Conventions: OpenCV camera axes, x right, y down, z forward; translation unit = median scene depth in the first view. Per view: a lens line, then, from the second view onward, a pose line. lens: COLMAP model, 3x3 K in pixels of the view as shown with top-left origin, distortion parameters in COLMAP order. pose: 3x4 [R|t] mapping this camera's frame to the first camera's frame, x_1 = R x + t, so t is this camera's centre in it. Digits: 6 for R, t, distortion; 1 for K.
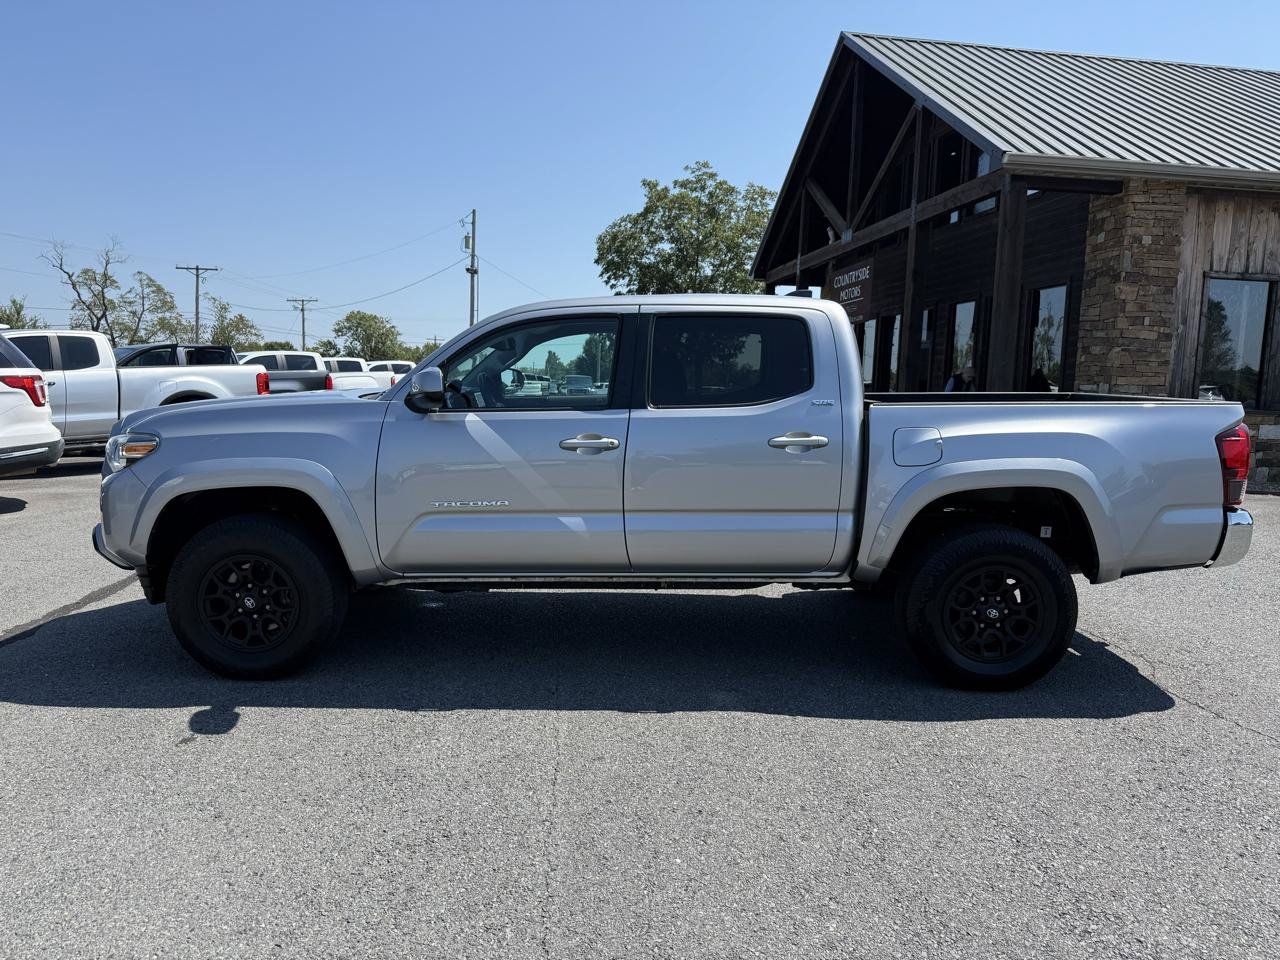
lens RADIAL K [[903.5, 0, 633.1], [0, 903.5, 491.5], [0, 0, 1]] dist [0.016198, -0.025576]
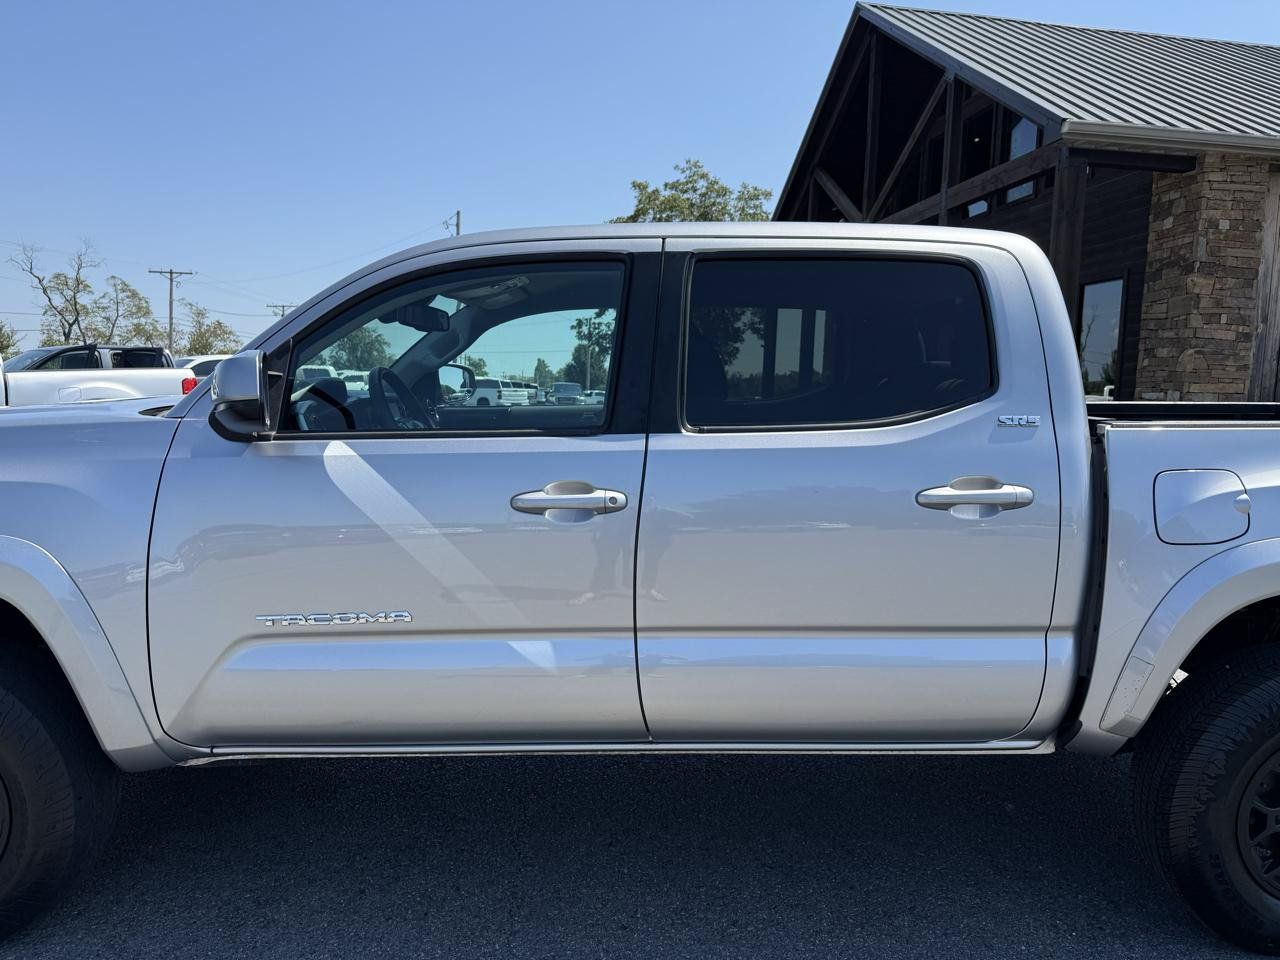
lens RADIAL K [[903.5, 0, 634.1], [0, 903.5, 488.3], [0, 0, 1]] dist [0.016198, -0.025576]
pose [[0.999909, -0.000561, 0.013507, -0.005558], [0.000732, 0.999920, -0.012648, -0.016225], [-0.013499, 0.012657, 0.999829, 0.146615]]
